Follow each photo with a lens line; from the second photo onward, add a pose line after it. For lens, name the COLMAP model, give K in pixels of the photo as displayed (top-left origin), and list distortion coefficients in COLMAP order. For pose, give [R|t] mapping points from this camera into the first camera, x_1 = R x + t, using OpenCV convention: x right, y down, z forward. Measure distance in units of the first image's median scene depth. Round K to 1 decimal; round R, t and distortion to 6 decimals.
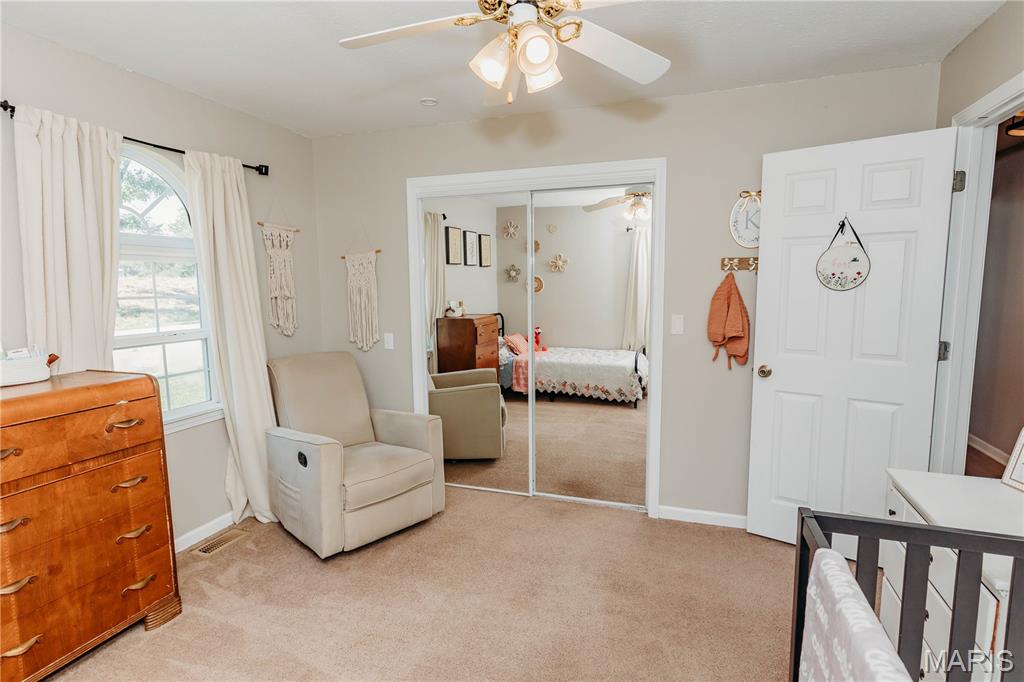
lens RADIAL K [[508.4, 0, 513.4], [0, 508.4, 344.6], [0, 0, 1]] dist [0.002747, -0.000160]
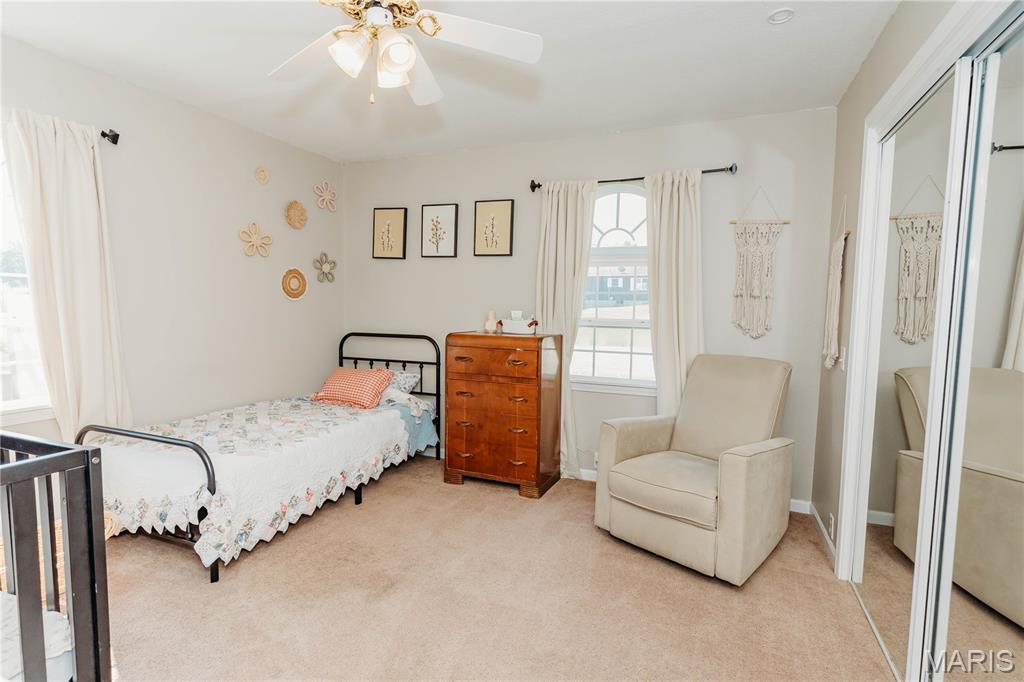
lens RADIAL K [[508.4, 0, 513.4], [0, 508.4, 344.6], [0, 0, 1]] dist [0.002747, -0.000160]
pose [[-0.054826, 0.085654, -0.994815, 0.880941], [-0.134856, 0.986550, 0.092375, -0.053405], [0.989347, 0.139221, -0.042537, 1.036626]]
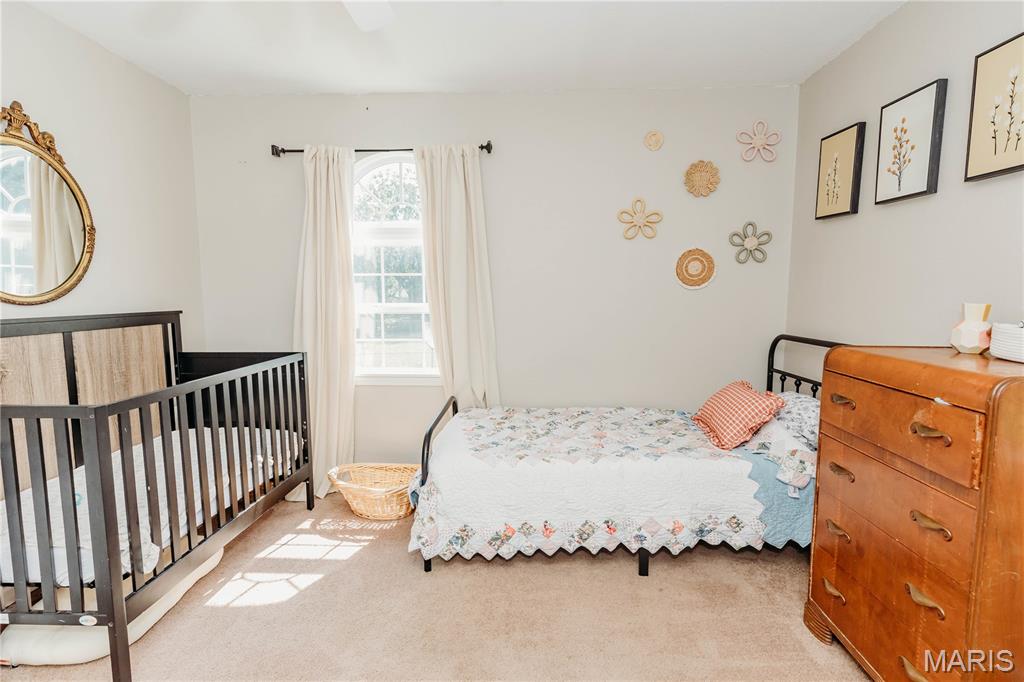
lens RADIAL K [[508.4, 0, 513.4], [0, 508.4, 344.6], [0, 0, 1]] dist [0.002747, -0.000160]
pose [[-0.957236, 0.040301, -0.286488, -0.057717], [-0.024346, 0.975517, 0.218573, -0.086340], [0.288283, 0.216200, -0.932819, 1.417860]]
